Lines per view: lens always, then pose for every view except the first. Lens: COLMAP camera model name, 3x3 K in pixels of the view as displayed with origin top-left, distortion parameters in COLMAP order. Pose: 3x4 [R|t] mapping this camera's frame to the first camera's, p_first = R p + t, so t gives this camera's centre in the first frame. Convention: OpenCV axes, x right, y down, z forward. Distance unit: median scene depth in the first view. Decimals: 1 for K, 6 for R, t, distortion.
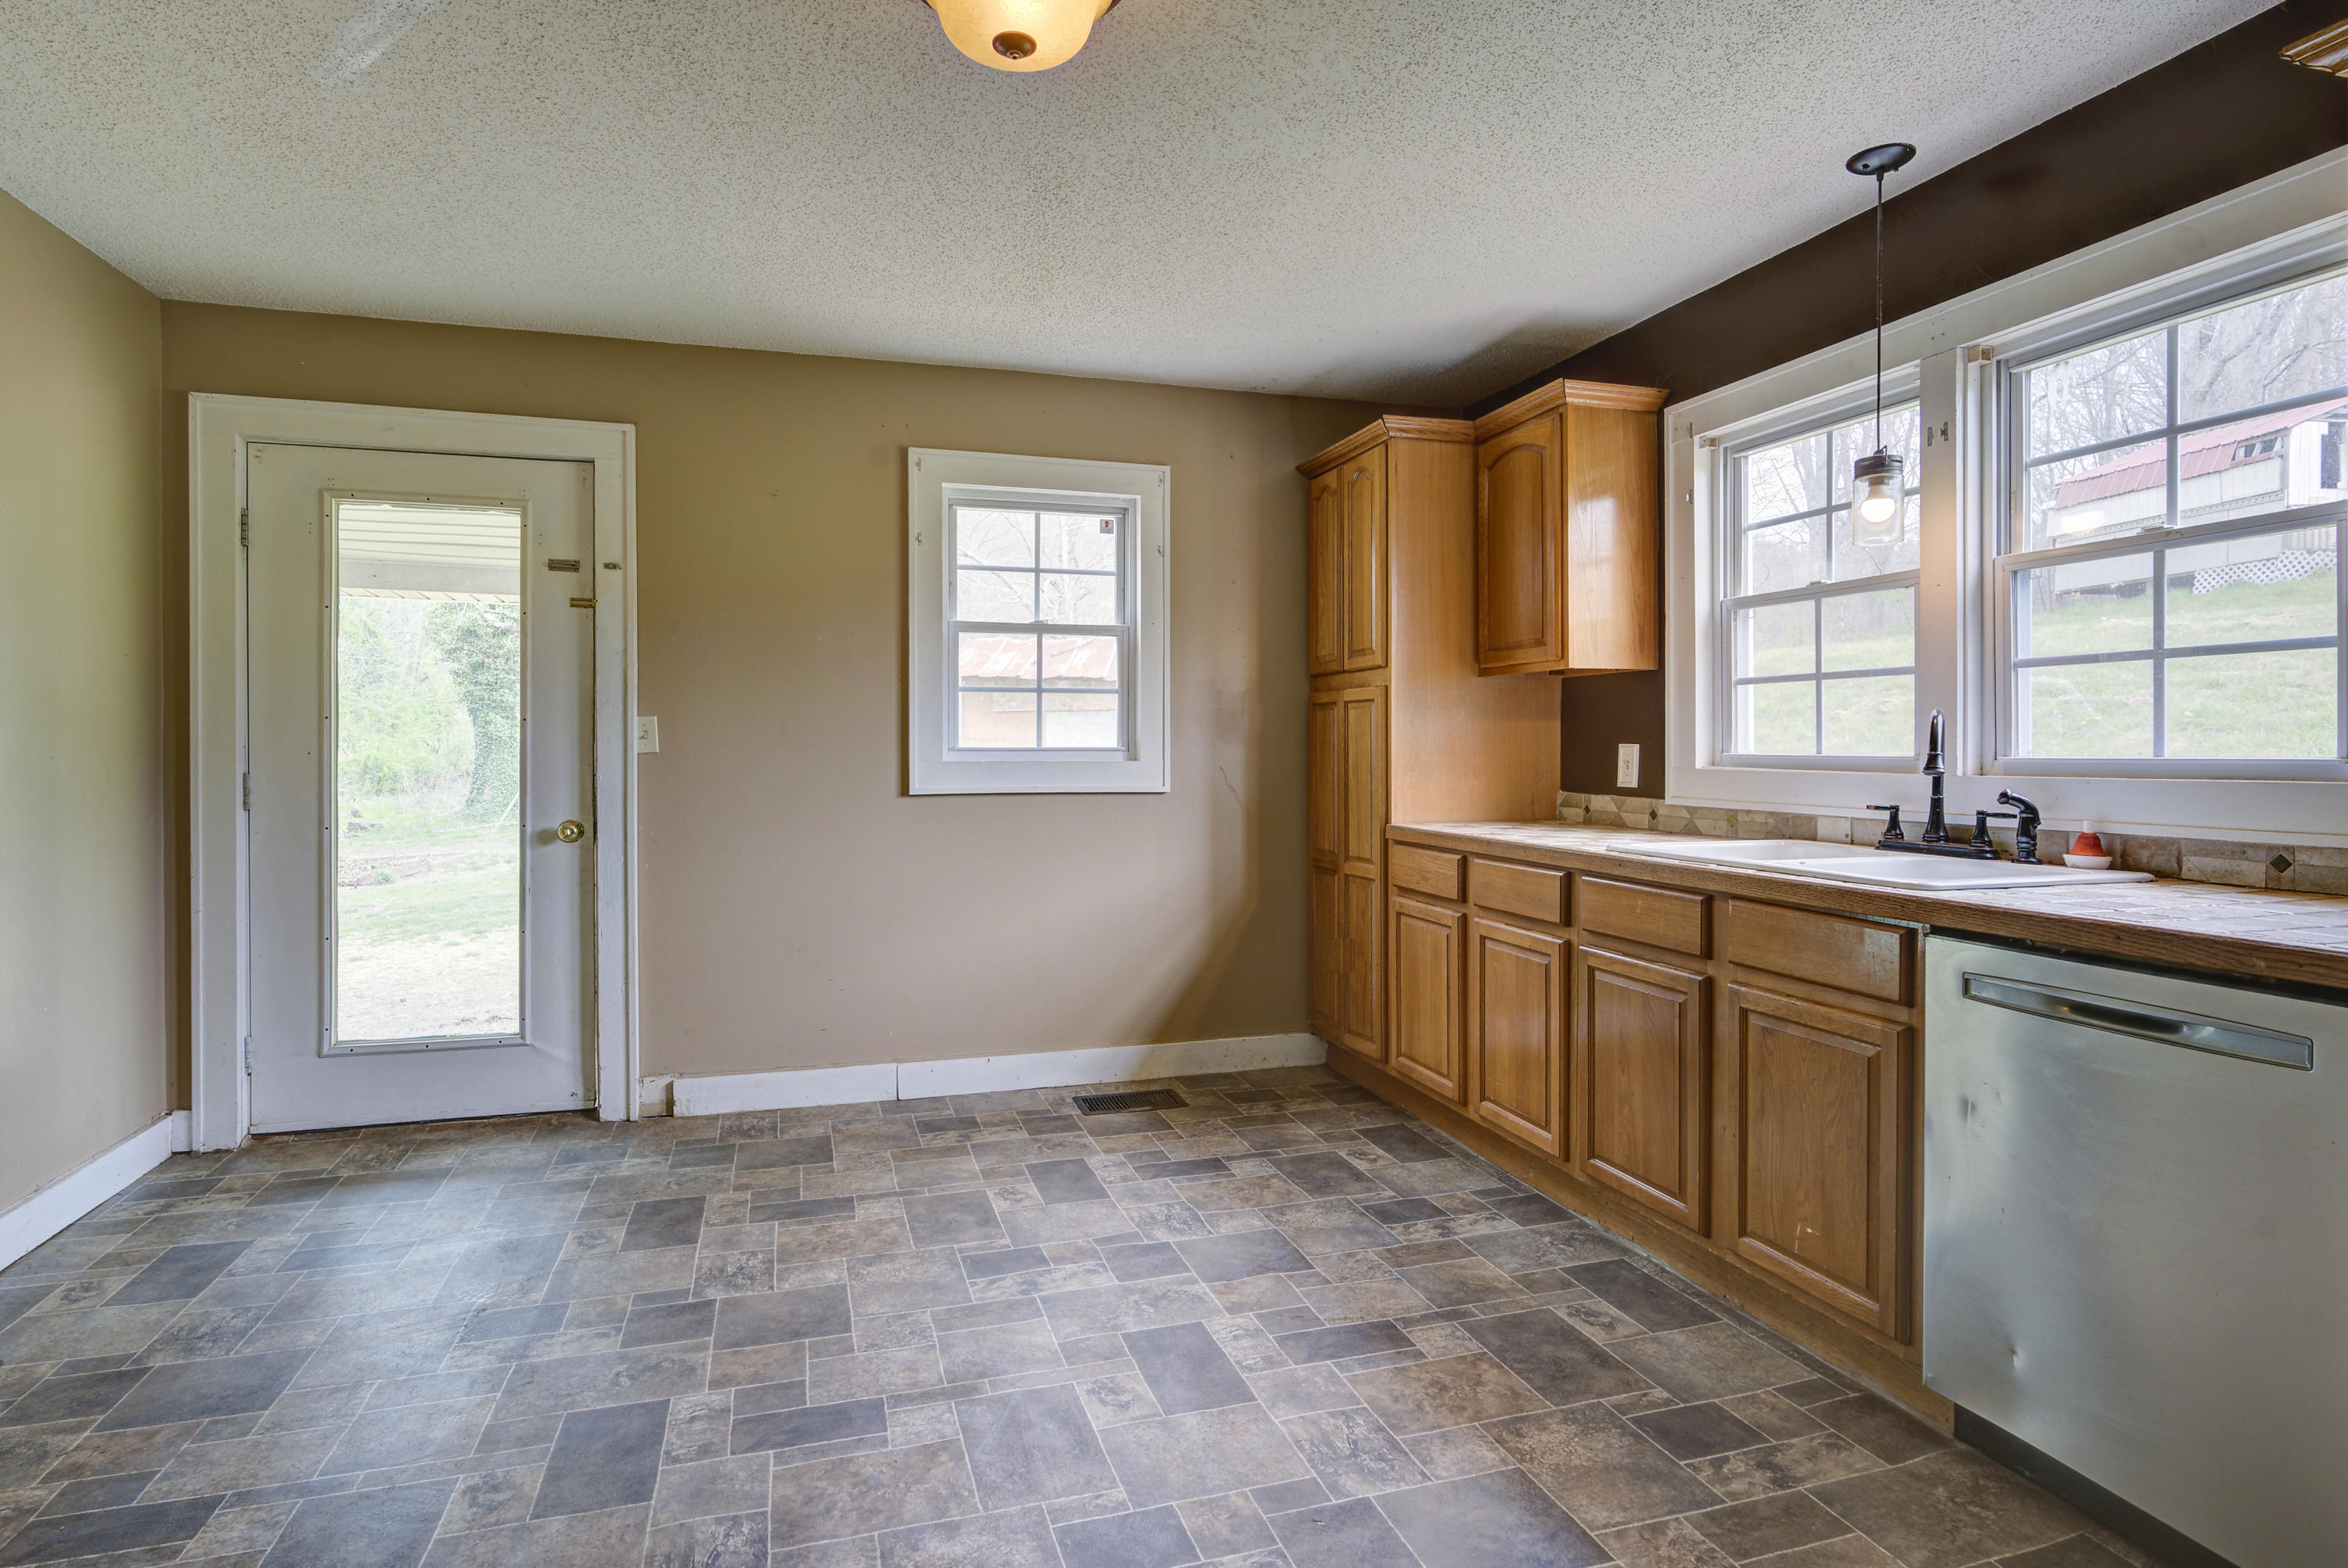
lens RADIAL K [[1160.5, 0, 1164.1], [0, 1160.5, 764.7], [0, 0, 1]] dist [-0.005759, 0.000558]
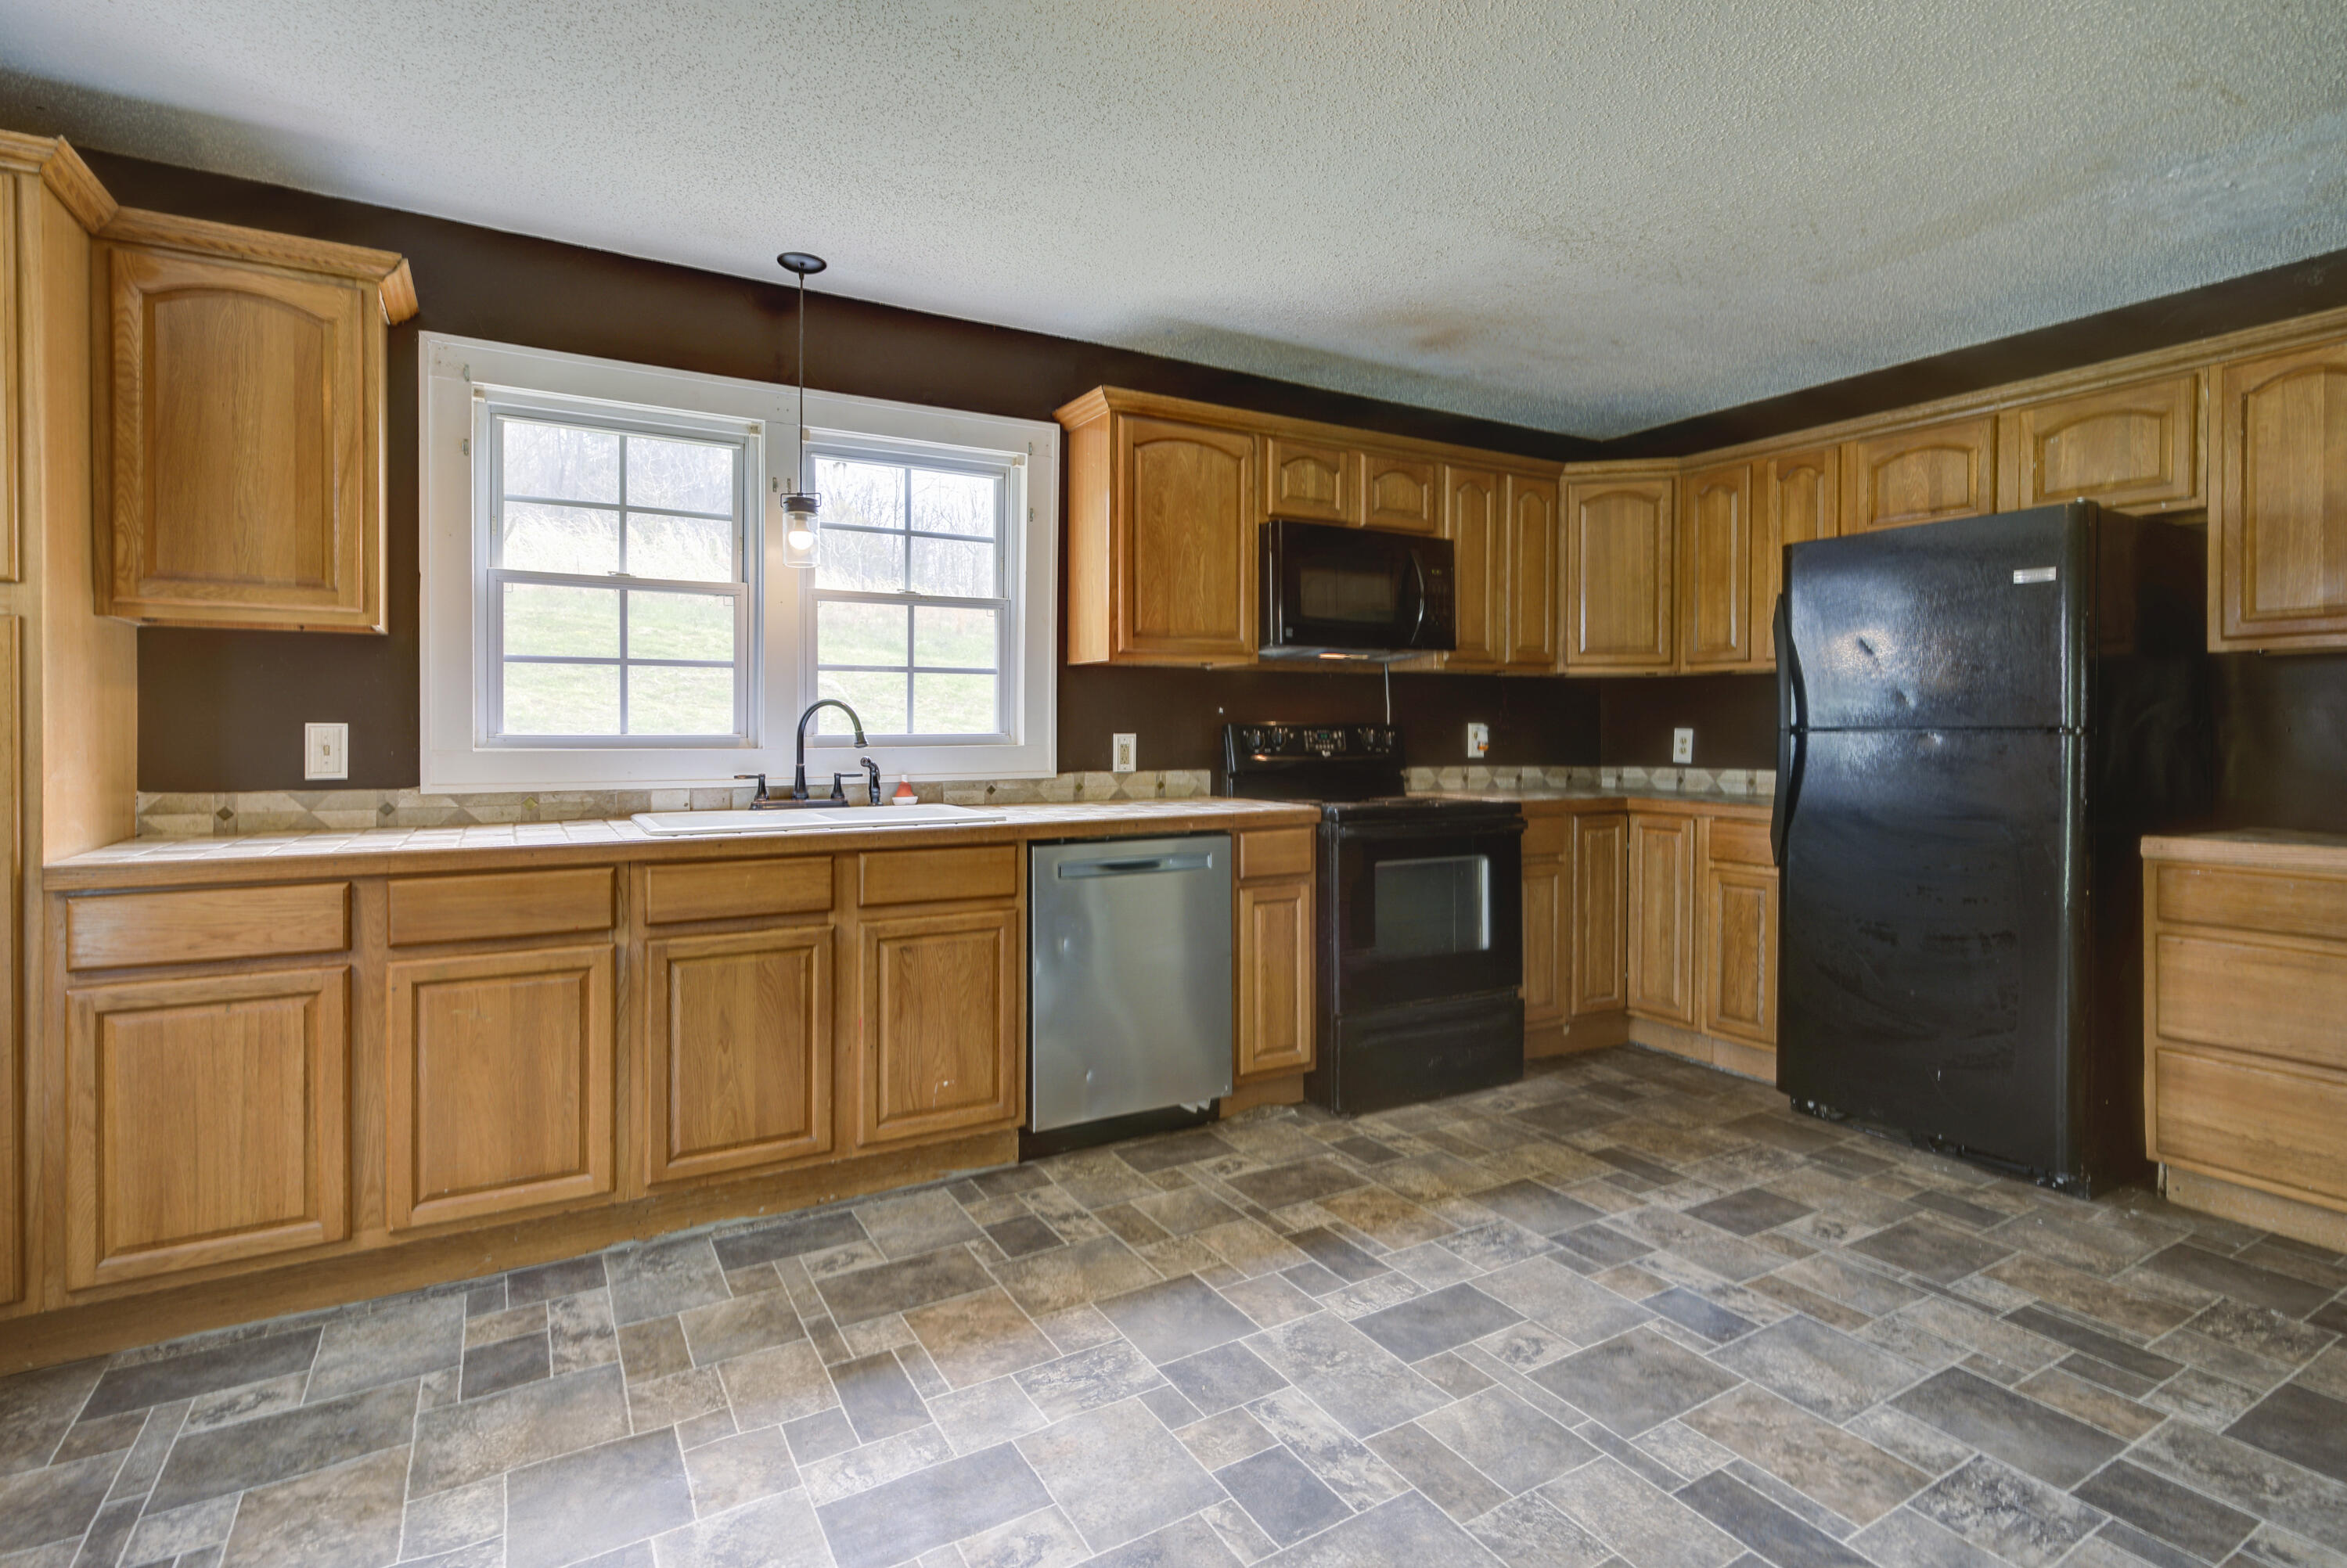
lens RADIAL K [[1111.0, 0, 1157.5], [0, 1111.0, 742.2], [0, 0, 1]] dist [-0.003314, 0.002843]
pose [[-0.197865, -0.014873, 0.980117, -0.511478], [0.015351, 0.999715, 0.018270, -0.011864], [-0.980109, 0.018661, -0.197580, 0.674935]]
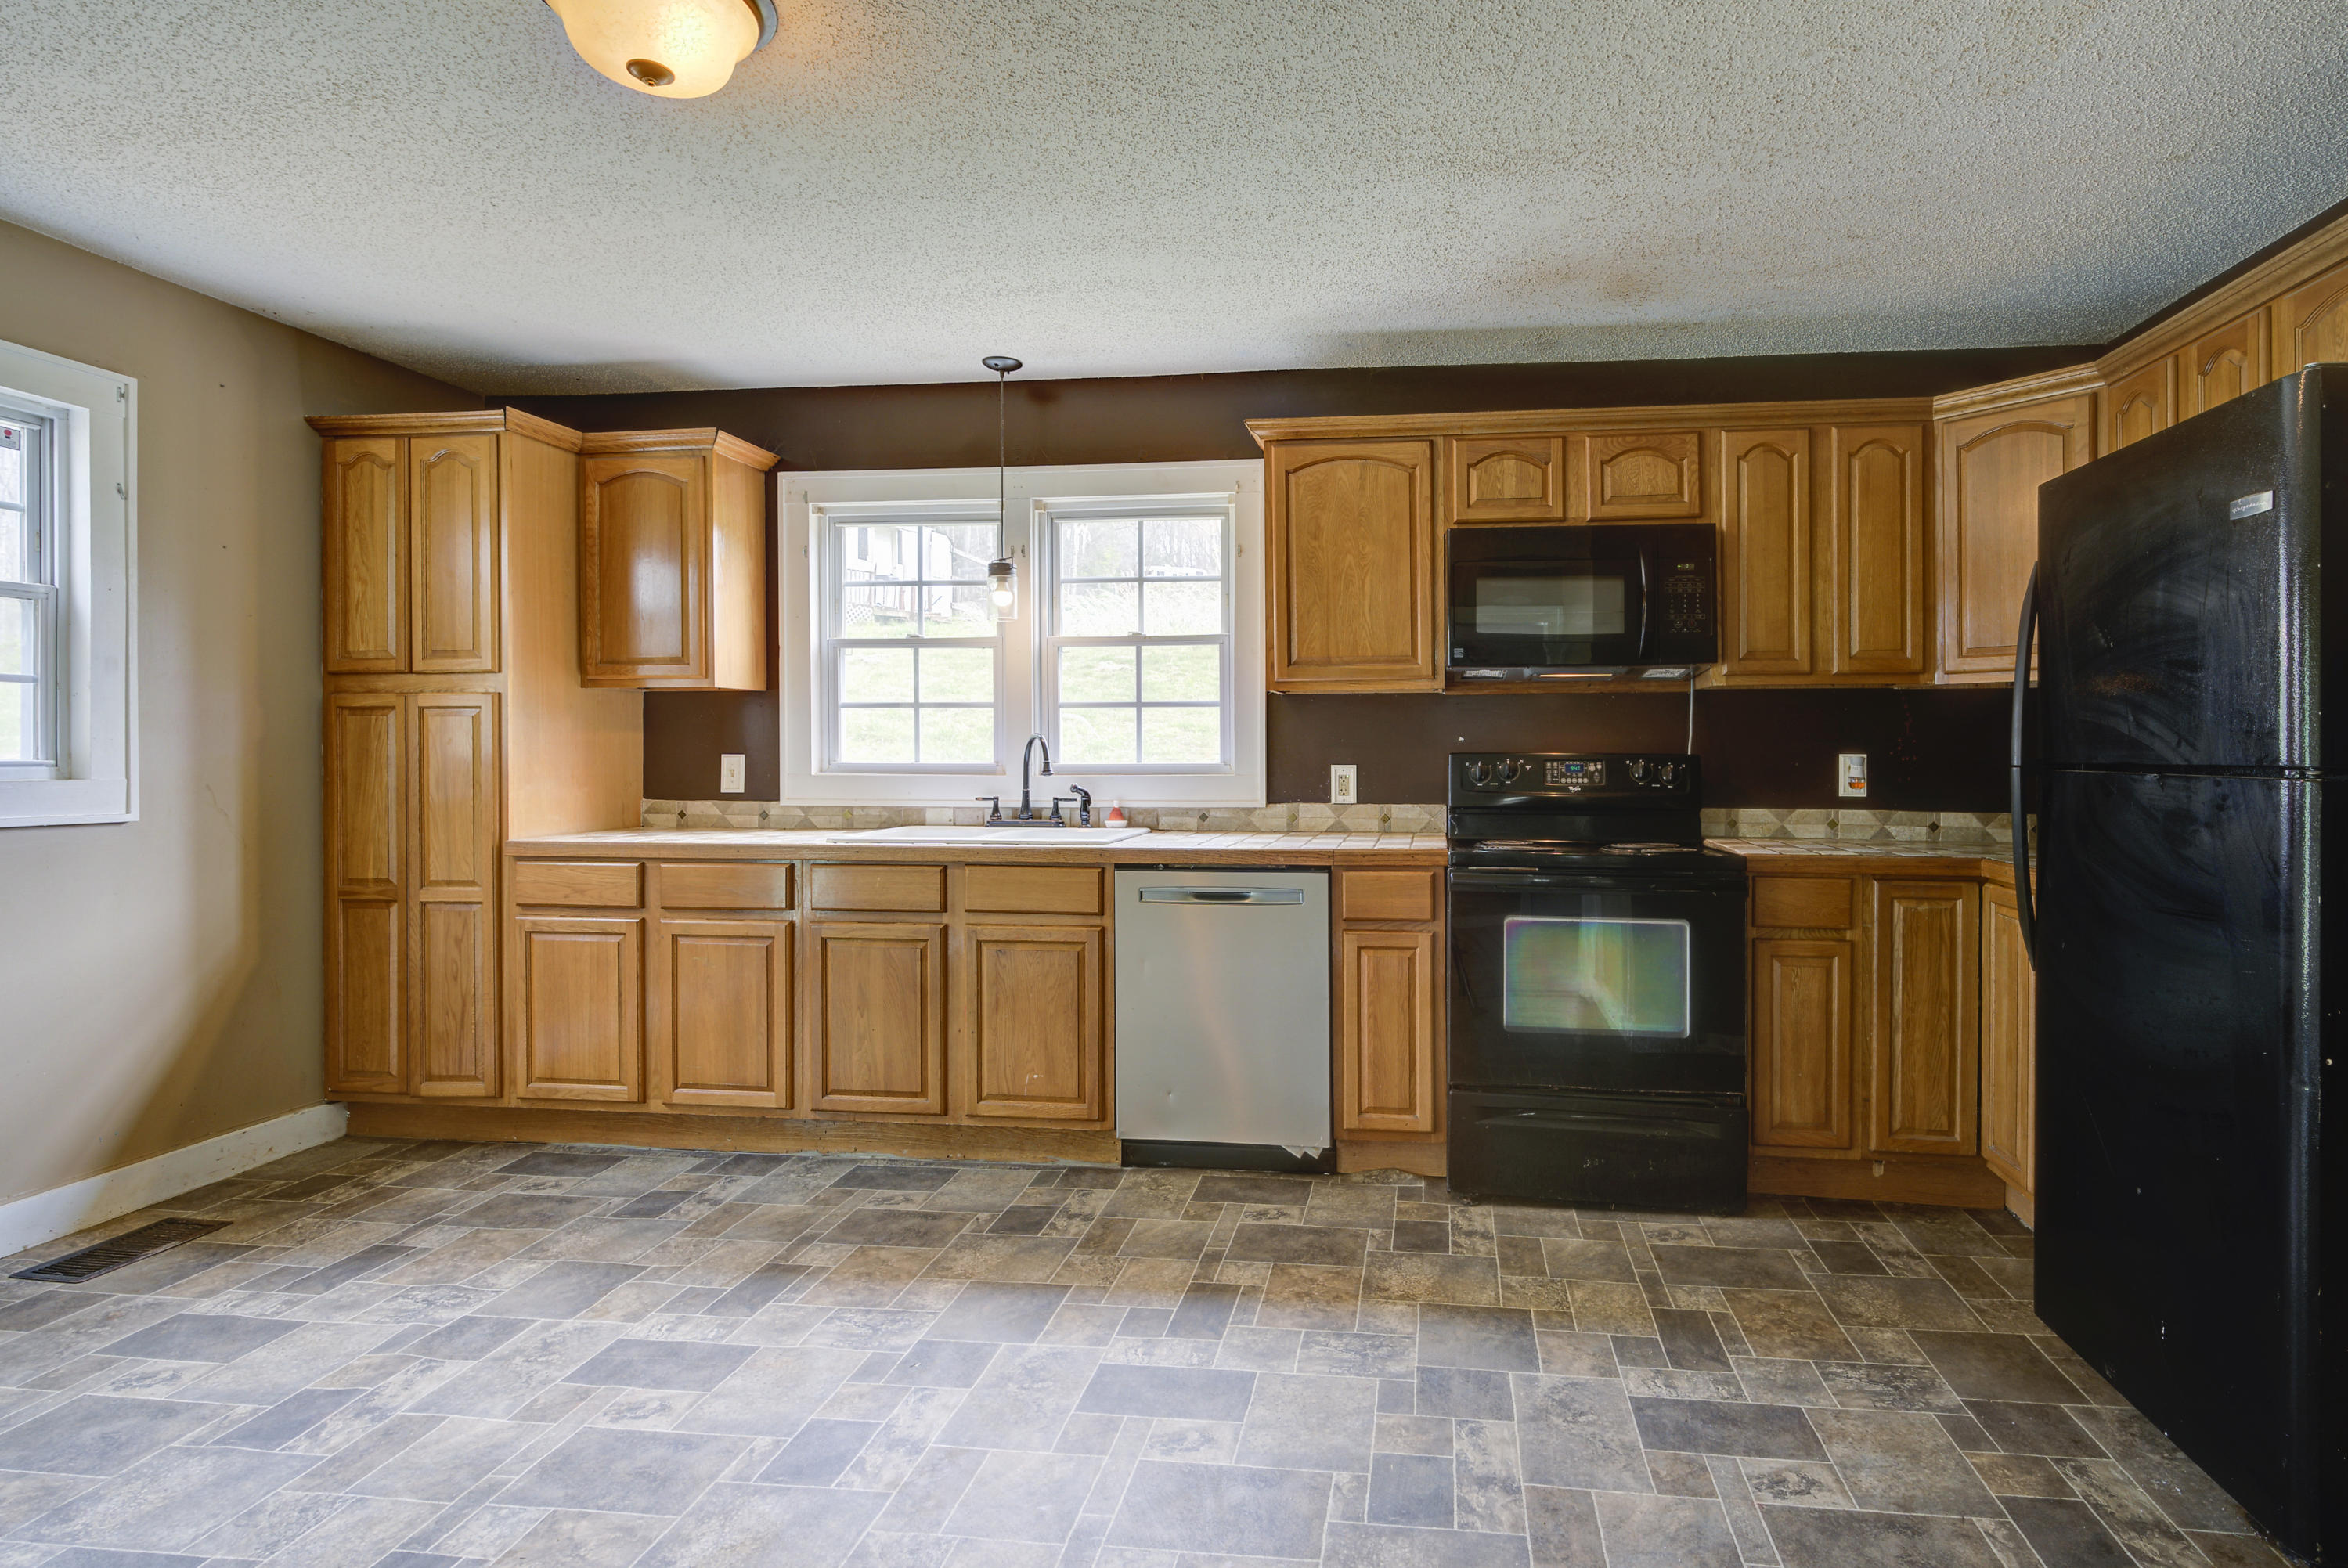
lens RADIAL K [[1160.6, 0, 1270.5], [0, 1160.6, 760.8], [0, 0, 1]] dist [-0.005759, 0.000558]
pose [[0.420079, -0.008072, 0.907452, -0.464170], [0.014772, 0.999889, 0.002056, -0.007121], [-0.907367, 0.012541, 0.420151, 0.050445]]
